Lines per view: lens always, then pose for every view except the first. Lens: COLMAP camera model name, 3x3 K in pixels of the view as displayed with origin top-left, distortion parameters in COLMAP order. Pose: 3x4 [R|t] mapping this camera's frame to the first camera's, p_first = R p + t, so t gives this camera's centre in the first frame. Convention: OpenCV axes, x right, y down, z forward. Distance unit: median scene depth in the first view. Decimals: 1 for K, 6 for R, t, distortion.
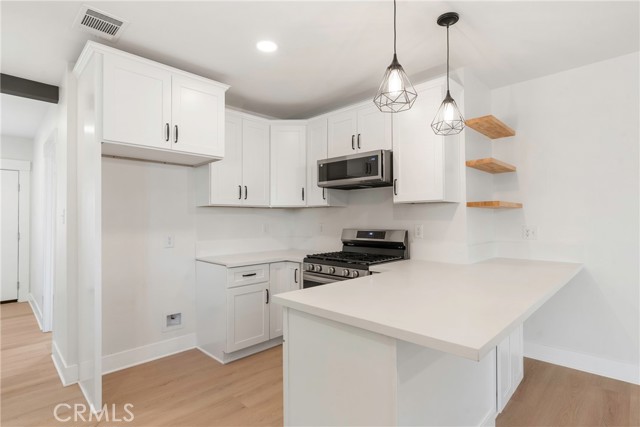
lens RADIAL K [[325.9, 0, 320.9], [0, 325.9, 216.5], [0, 0, 1]] dist [-0.004532, -0.001967]
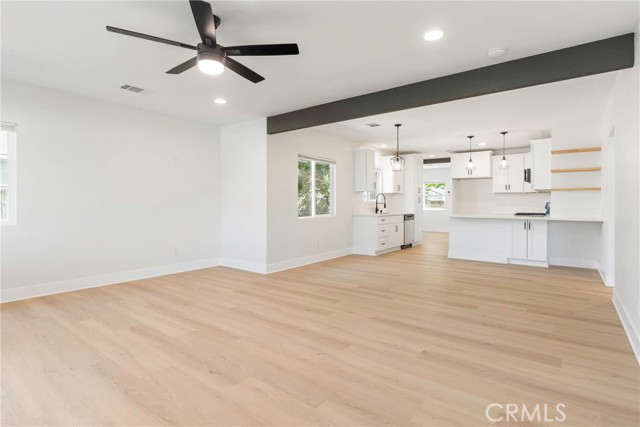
lens RADIAL K [[325.9, 0, 323.5], [0, 325.9, 205.8], [0, 0, 1]] dist [-0.004532, -0.001967]
pose [[0.129643, 0.012483, -0.991482, 2.050321], [0.004154, 0.999905, 0.013132, 0.030085], [0.991552, -0.005821, 0.129579, -0.708871]]
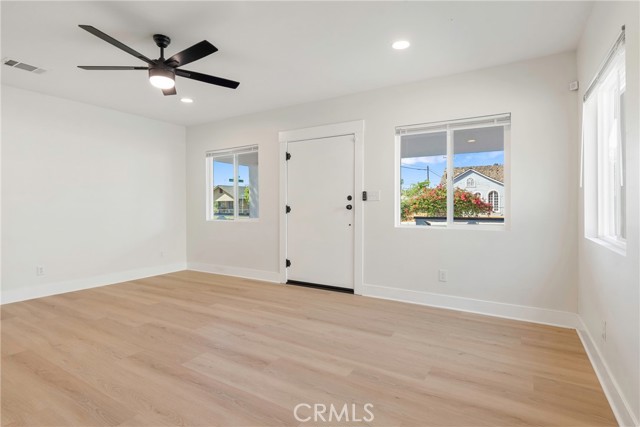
lens RADIAL K [[325.9, 0, 321.0], [0, 325.9, 209.5], [0, 0, 1]] dist [-0.004532, -0.001967]
pose [[-0.231144, -0.005957, 0.972901, 0.377533], [-0.002465, 0.999982, 0.005537, 0.037212], [-0.972916, -0.001118, -0.231155, -1.070589]]
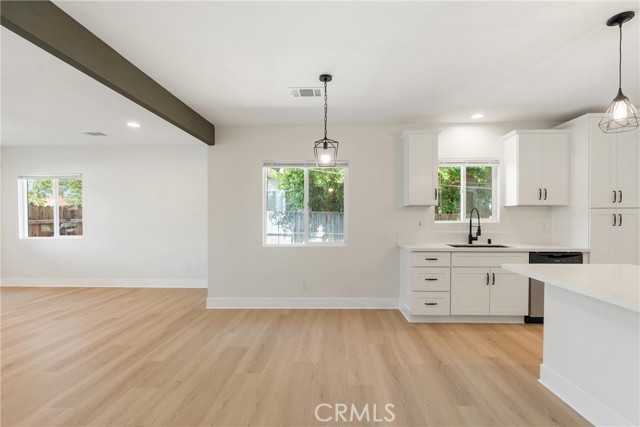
lens RADIAL K [[310.1, 0, 326.9], [0, 310.1, 219.0], [0, 0, 1]] dist [-0.009796, 0.005058]
pose [[-0.727078, 0.012109, -0.686448, 0.947292], [0.008941, 0.999927, 0.008168, 0.000460], [0.686497, -0.000199, -0.727133, 0.532599]]
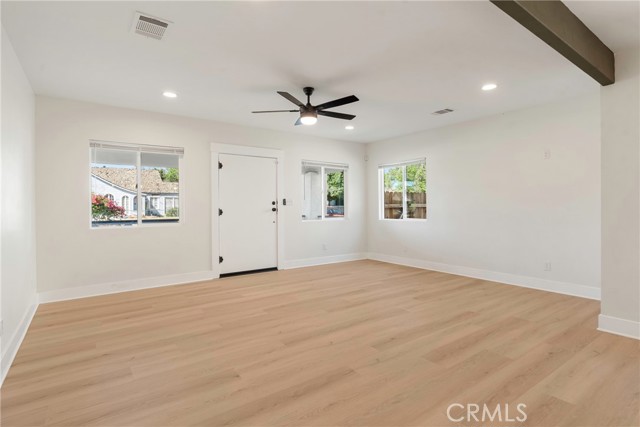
lens RADIAL K [[325.9, 0, 320.4], [0, 325.9, 209.0], [0, 0, 1]] dist [-0.004532, -0.001967]
pose [[-0.987013, 0.009501, 0.160362, 1.049807], [0.009468, 0.999955, -0.000968, 0.035592], [-0.160364, 0.000563, -0.987058, 0.263260]]
